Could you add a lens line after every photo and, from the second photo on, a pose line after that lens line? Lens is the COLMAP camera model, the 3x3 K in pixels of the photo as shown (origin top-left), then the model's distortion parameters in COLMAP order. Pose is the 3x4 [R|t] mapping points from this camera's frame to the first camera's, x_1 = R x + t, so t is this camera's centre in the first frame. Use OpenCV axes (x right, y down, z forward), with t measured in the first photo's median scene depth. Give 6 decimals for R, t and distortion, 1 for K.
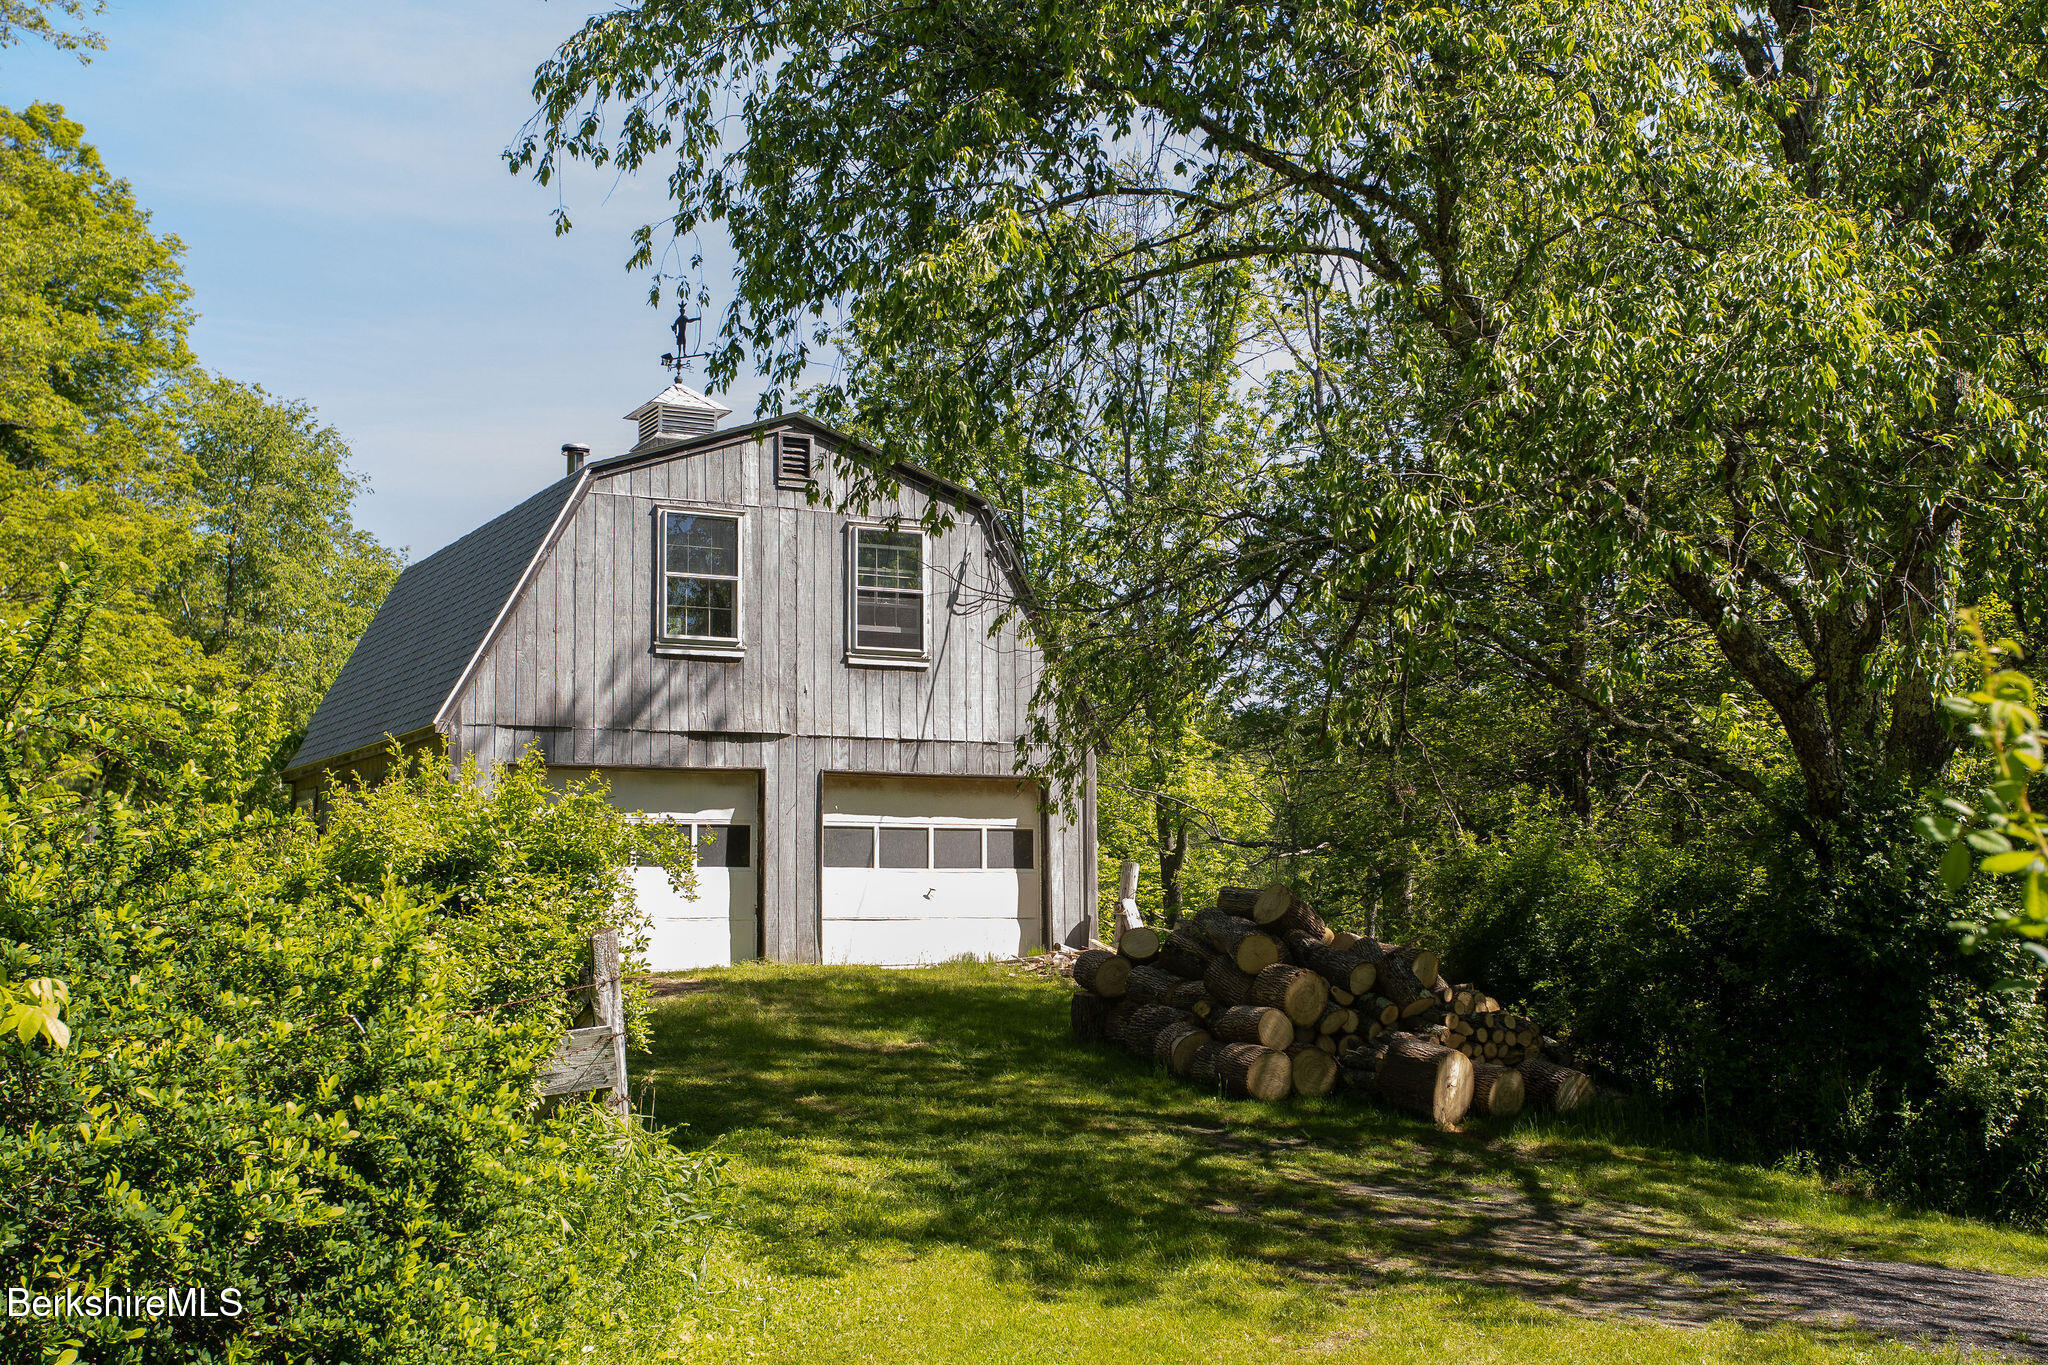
lens RADIAL K [[2361.4, 0, 1024.0], [0, 2361.4, 682.5], [0, 0, 1]] dist [0.000808, -0.028792]
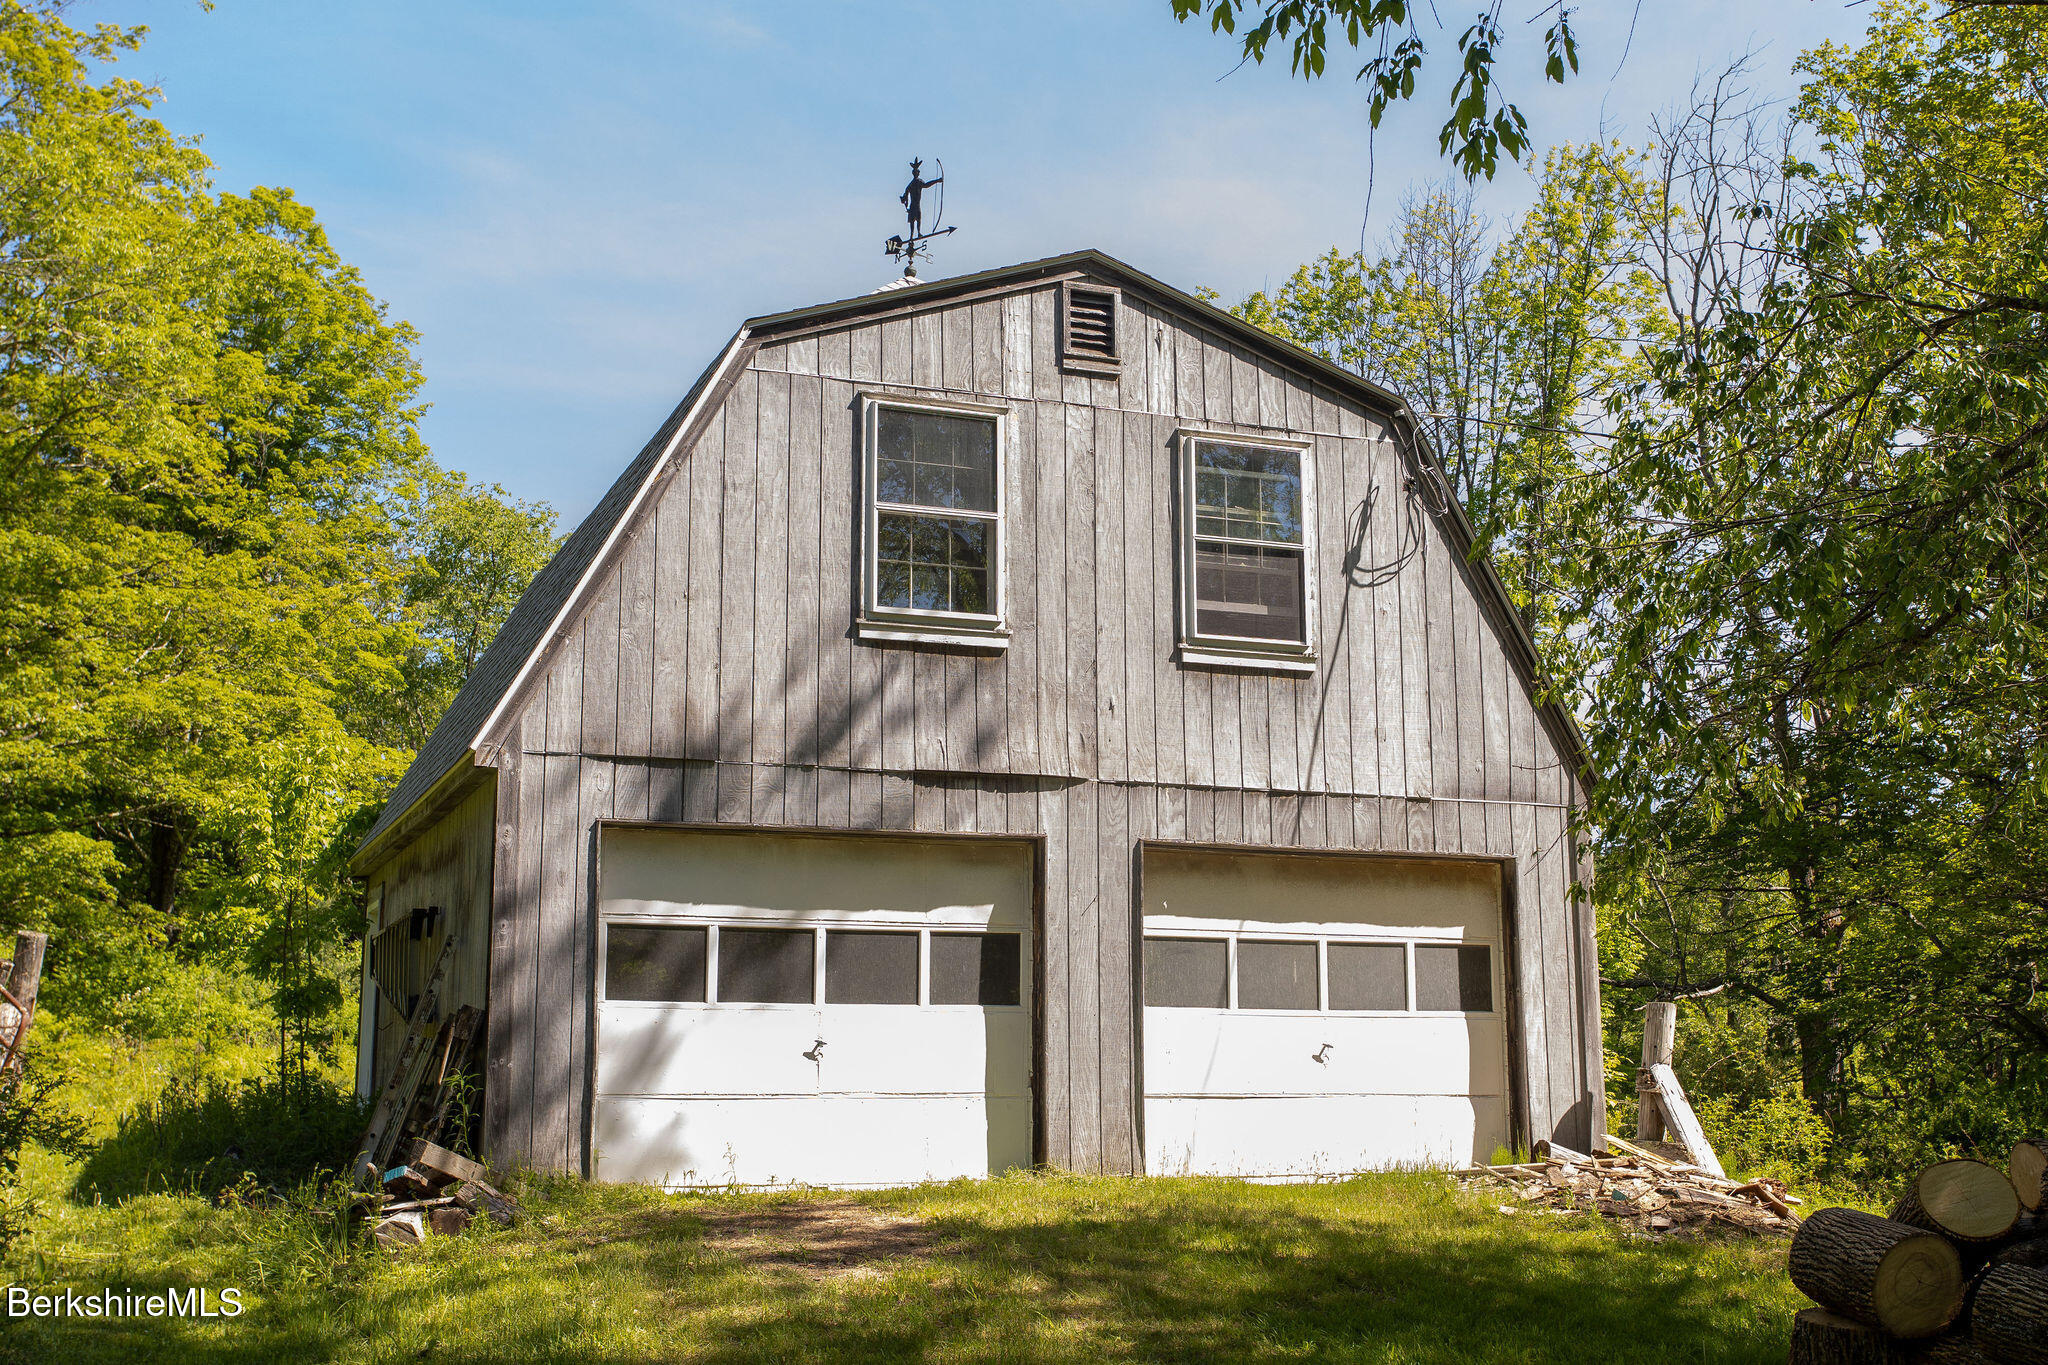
lens RADIAL K [[2152.5, 0, 971.0], [0, 2152.5, 680.5], [0, 0, 1]] dist [0.012378, 0.008718]
pose [[0.990412, -0.014249, -0.137407, -0.052916], [0.004225, 0.997325, -0.072969, 0.036179], [0.138079, 0.071689, 0.987823, 0.458562]]
